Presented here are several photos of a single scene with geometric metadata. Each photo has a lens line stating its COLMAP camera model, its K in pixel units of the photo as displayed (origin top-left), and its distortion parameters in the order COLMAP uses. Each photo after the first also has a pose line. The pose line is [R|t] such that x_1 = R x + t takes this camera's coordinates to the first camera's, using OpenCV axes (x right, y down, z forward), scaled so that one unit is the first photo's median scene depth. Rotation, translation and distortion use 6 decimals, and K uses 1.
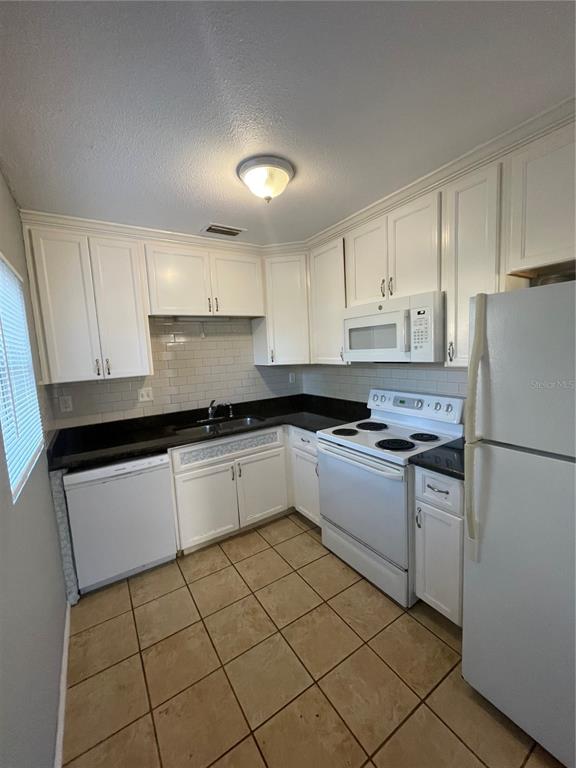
lens RADIAL K [[308.3, 0, 289.6], [0, 308.3, 383.4], [0, 0, 1]] dist [-0.007278, 0.000283]
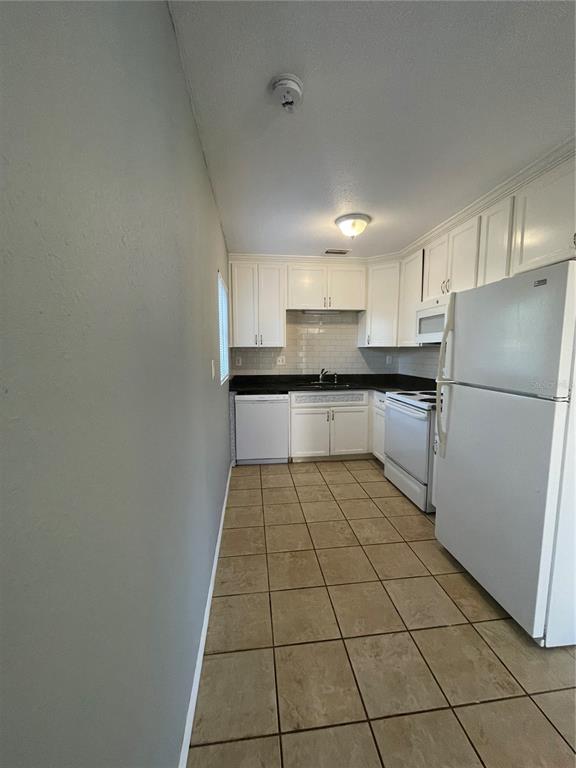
lens RADIAL K [[308.3, 0, 289.6], [0, 308.3, 383.3], [0, 0, 1]] dist [-0.007278, 0.000283]
pose [[0.896940, 0.094521, -0.431930, 0.303216], [-0.090880, 0.995436, 0.029116, 0.119317], [0.432711, 0.013138, 0.901437, -0.456975]]
